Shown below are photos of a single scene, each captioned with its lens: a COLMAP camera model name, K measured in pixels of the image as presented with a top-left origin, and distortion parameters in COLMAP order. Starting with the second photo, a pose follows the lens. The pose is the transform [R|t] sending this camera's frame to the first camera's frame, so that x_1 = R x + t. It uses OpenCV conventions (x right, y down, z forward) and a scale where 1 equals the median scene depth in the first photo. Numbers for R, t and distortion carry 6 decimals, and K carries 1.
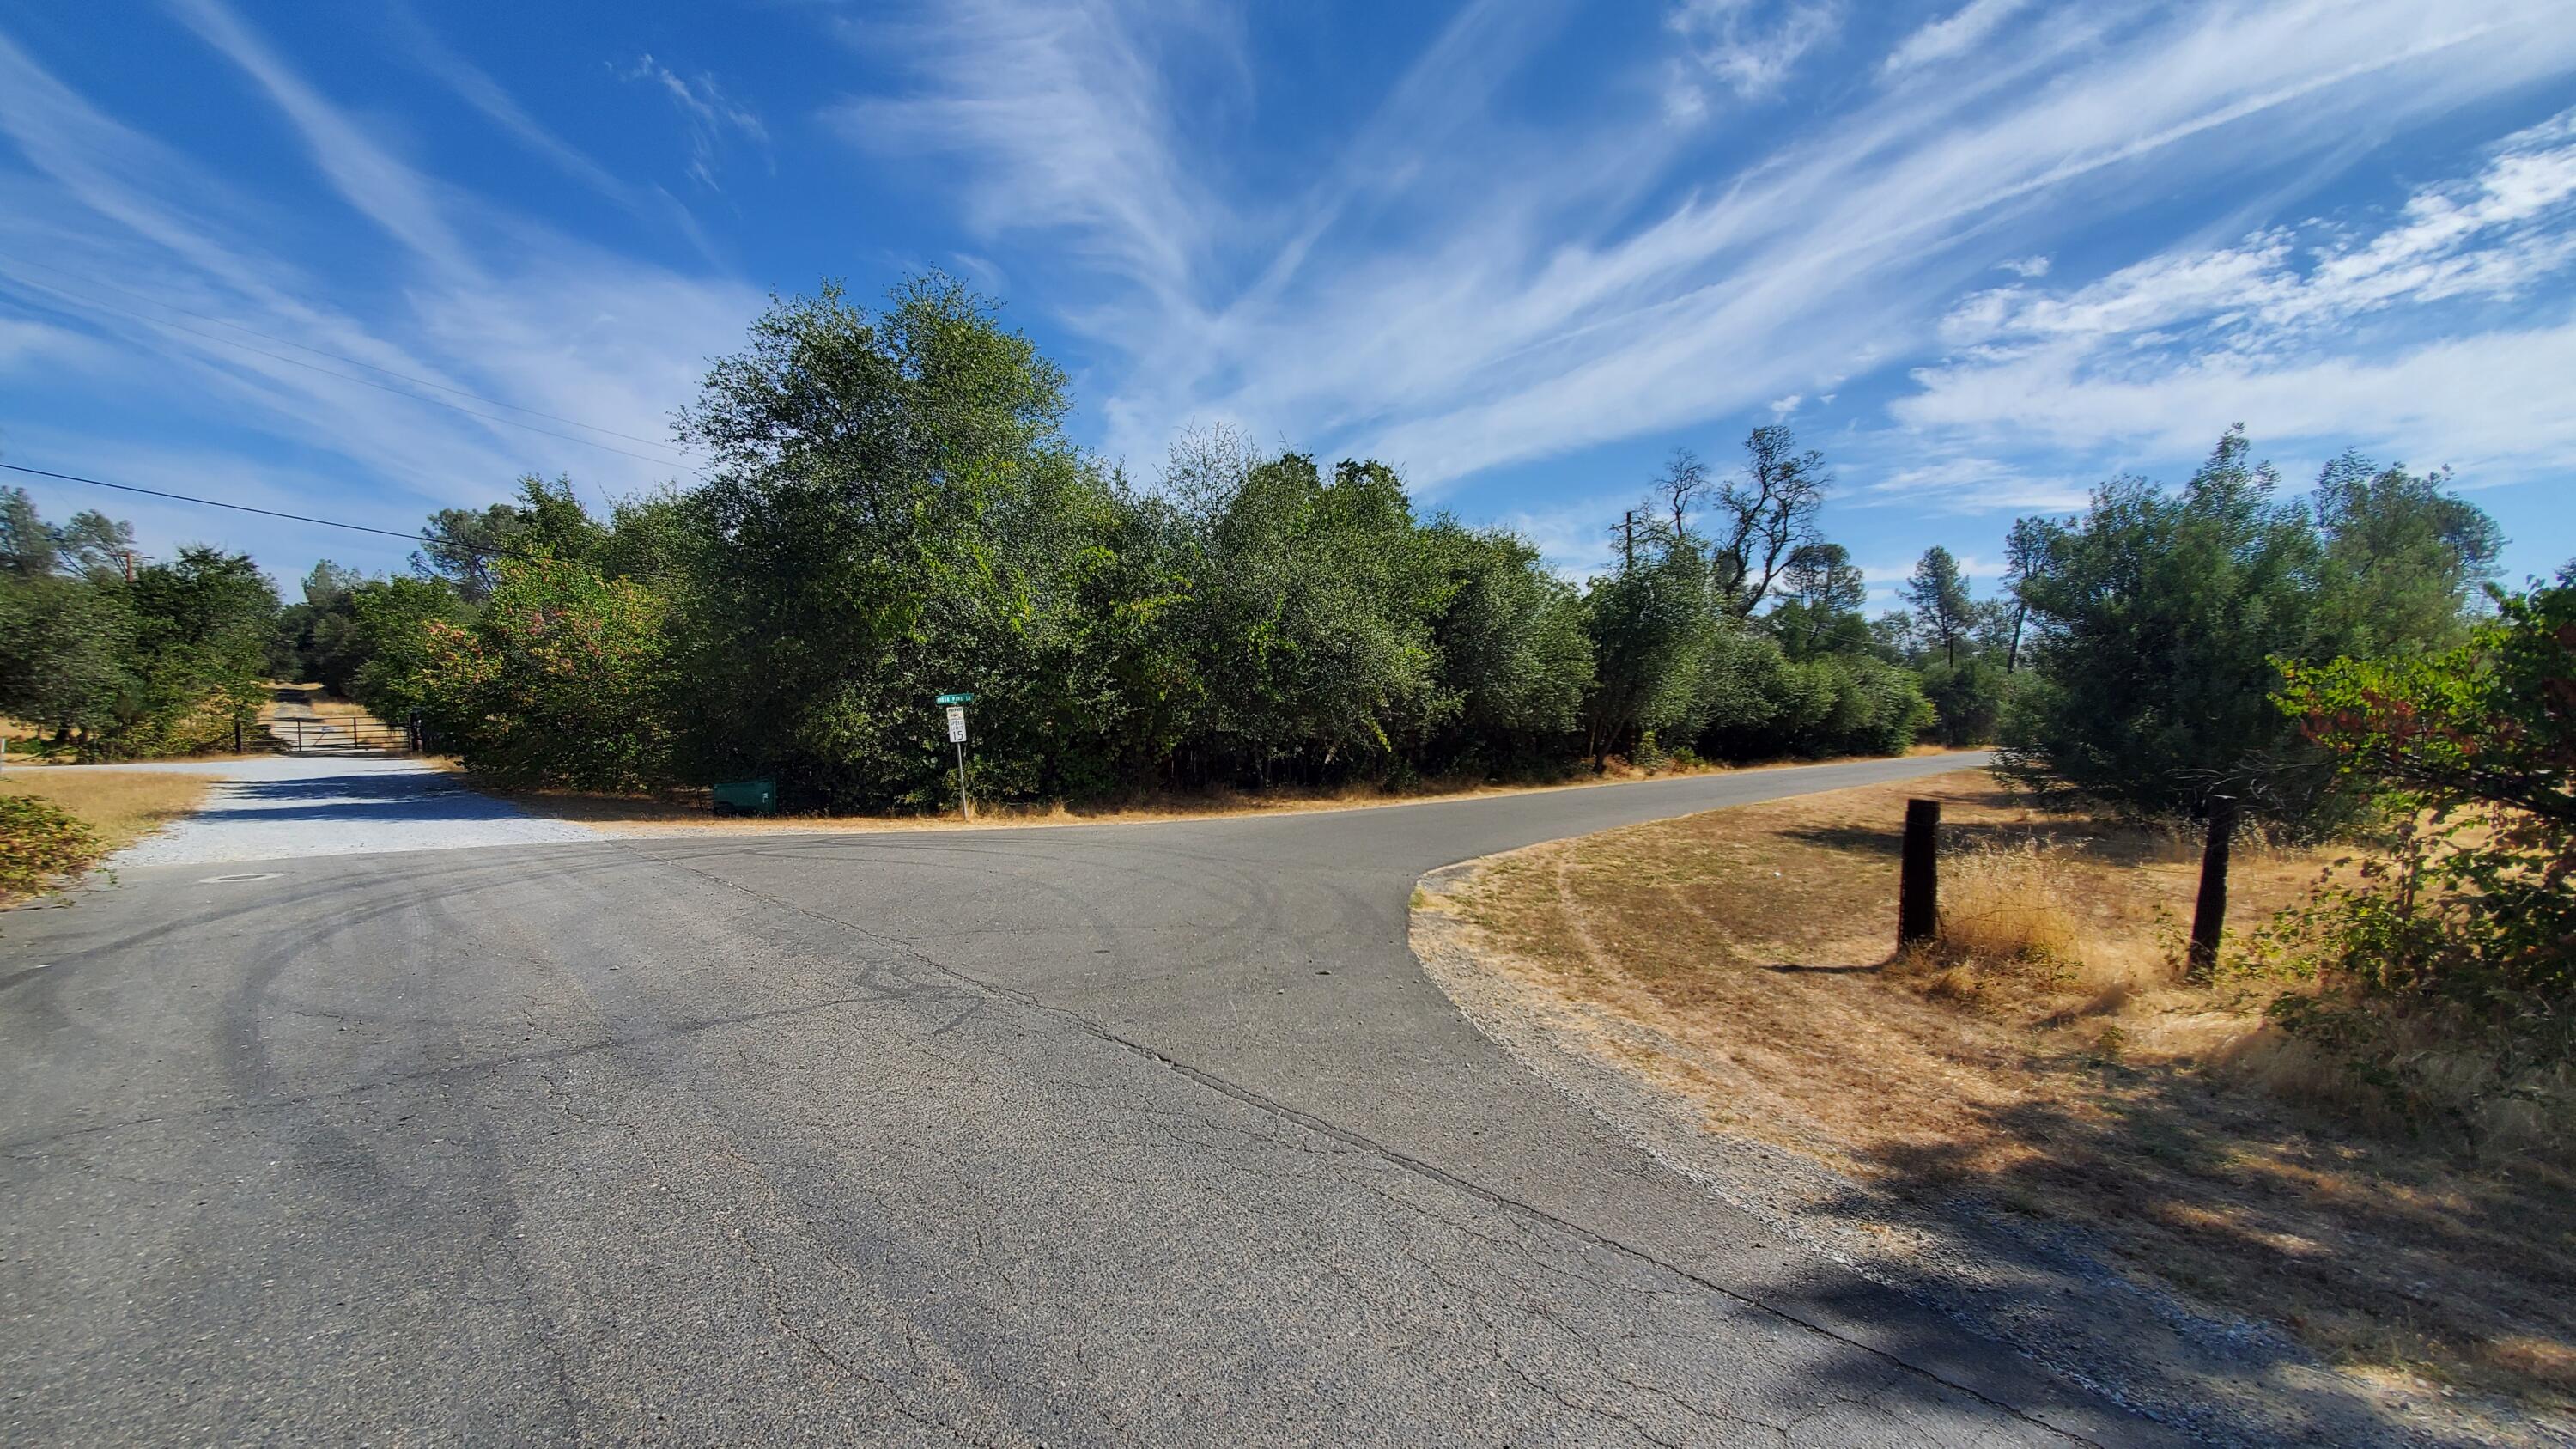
lens RADIAL K [[1012.0, 0, 1287.1], [0, 1012.0, 753.8], [0, 0, 1]] dist [-0.003688, -0.000571]
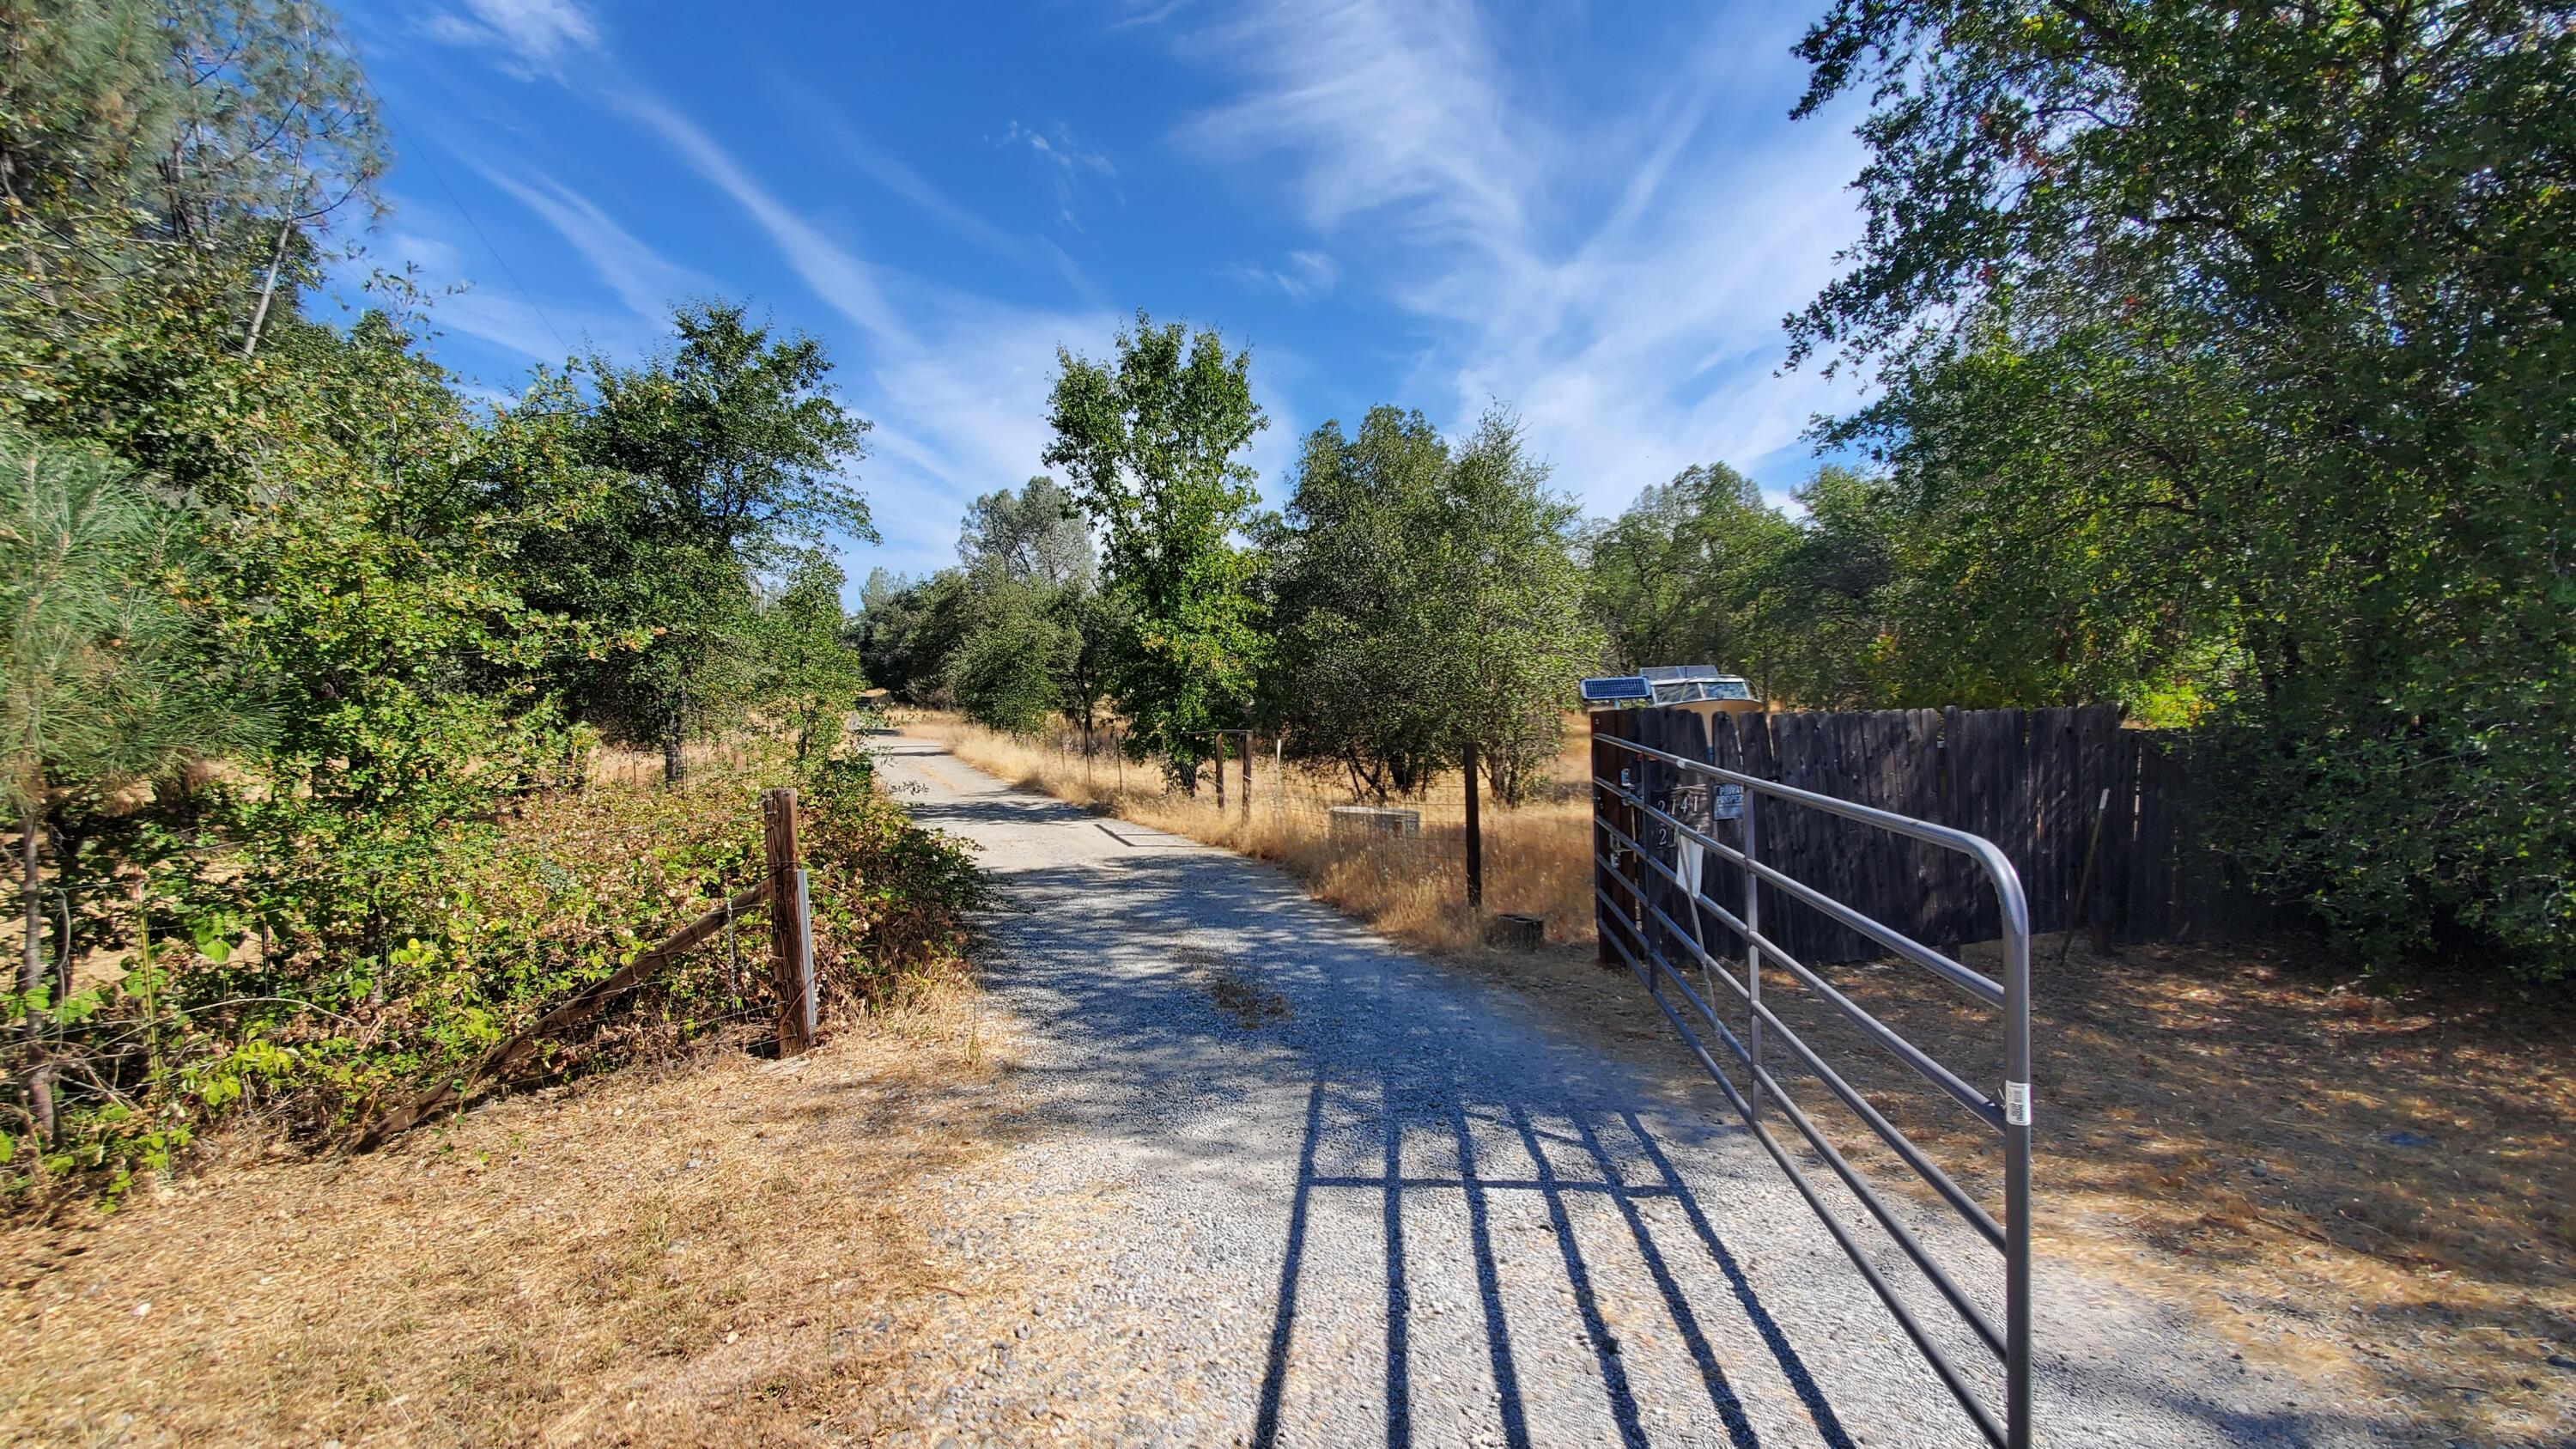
lens RADIAL K [[1012.0, 0, 1313.4], [0, 1012.0, 776.3], [0, 0, 1]] dist [-0.003688, -0.000571]
pose [[0.915180, 0.010173, -0.402918, 0.103421], [-0.004873, 0.999888, 0.014177, 0.010681], [0.403017, -0.011012, 0.915126, 0.090559]]
